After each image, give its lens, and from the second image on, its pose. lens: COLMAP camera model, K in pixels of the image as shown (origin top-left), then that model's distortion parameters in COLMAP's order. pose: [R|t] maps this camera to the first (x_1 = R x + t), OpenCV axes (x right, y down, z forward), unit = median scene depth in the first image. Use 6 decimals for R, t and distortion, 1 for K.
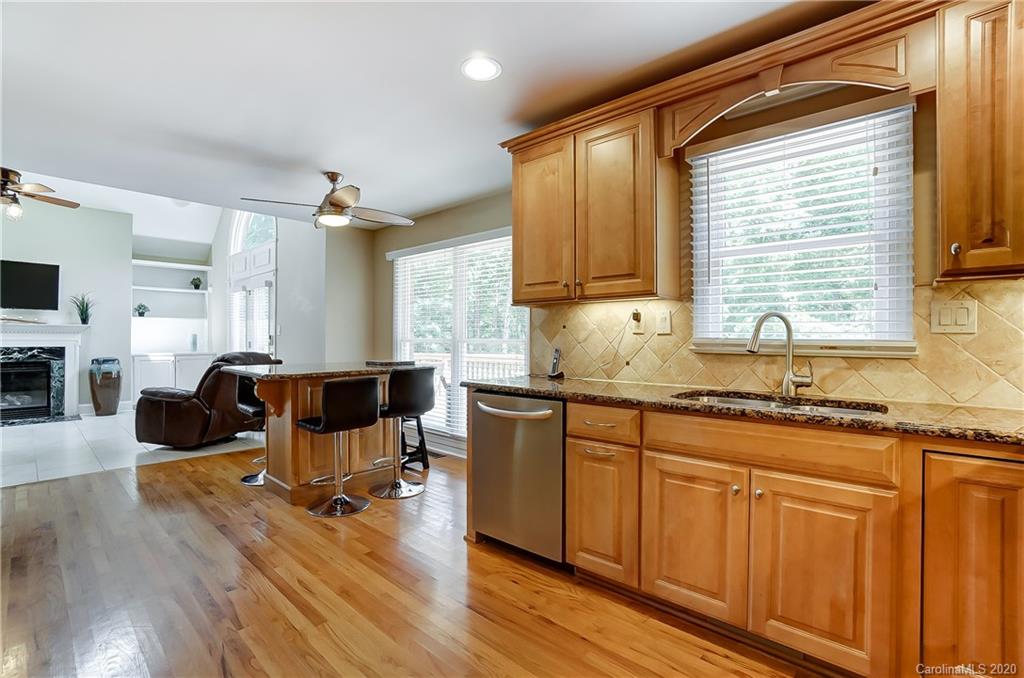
lens RADIAL K [[463.4, 0, 502.8], [0, 463.4, 338.4], [0, 0, 1]] dist [-0.057827, 0.025444]
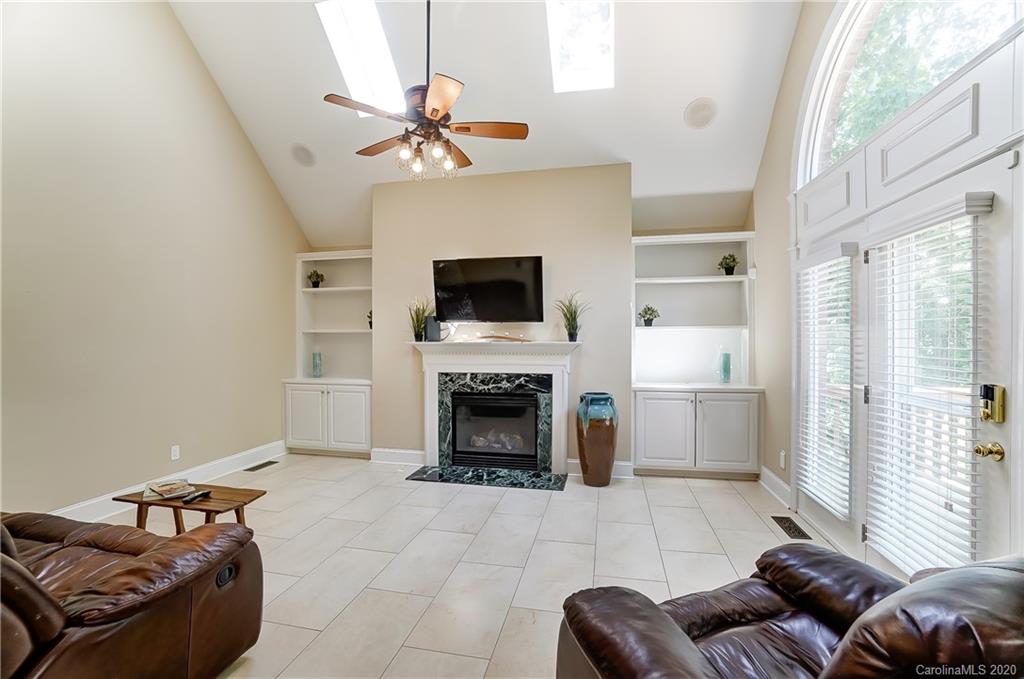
lens RADIAL K [[463.4, 0, 502.8], [0, 463.4, 338.9], [0, 0, 1]] dist [-0.057827, 0.025444]
pose [[0.501109, 0.000281, -0.865384, -0.394550], [0.001494, 0.999998, 0.001190, -0.036377], [0.865383, -0.001889, 0.501108, 0.573648]]
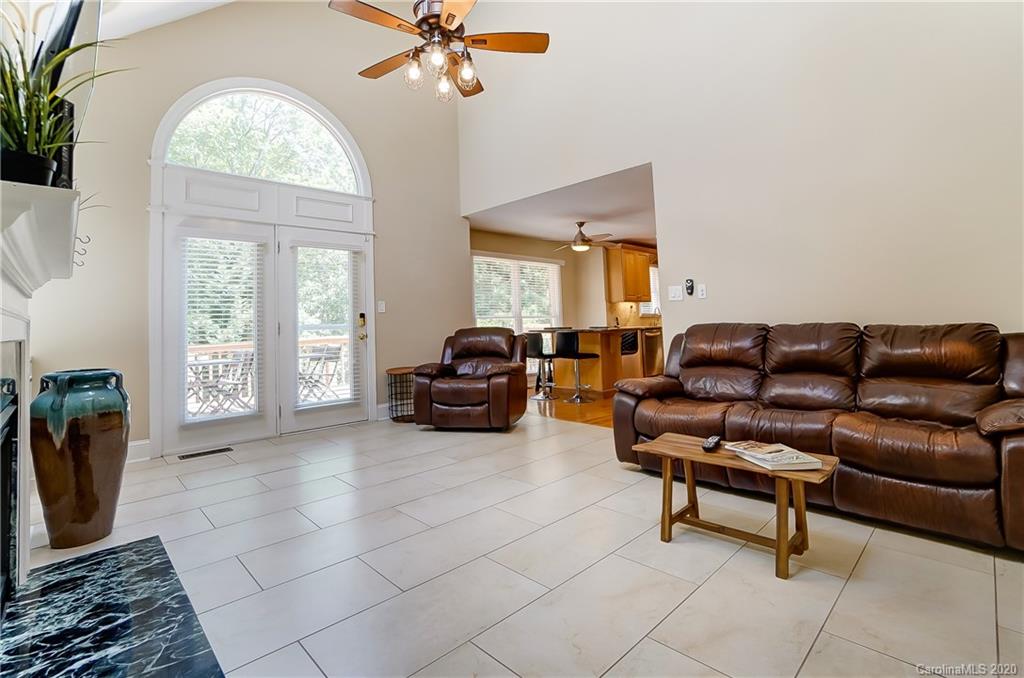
lens RADIAL K [[463.4, 0, 502.8], [0, 463.4, 338.4], [0, 0, 1]] dist [-0.057827, 0.025444]
pose [[0.058077, -0.028590, 0.997903, -1.225049], [0.031876, 0.999133, 0.026770, 0.020363], [-0.997803, 0.030254, 0.058938, 0.673571]]
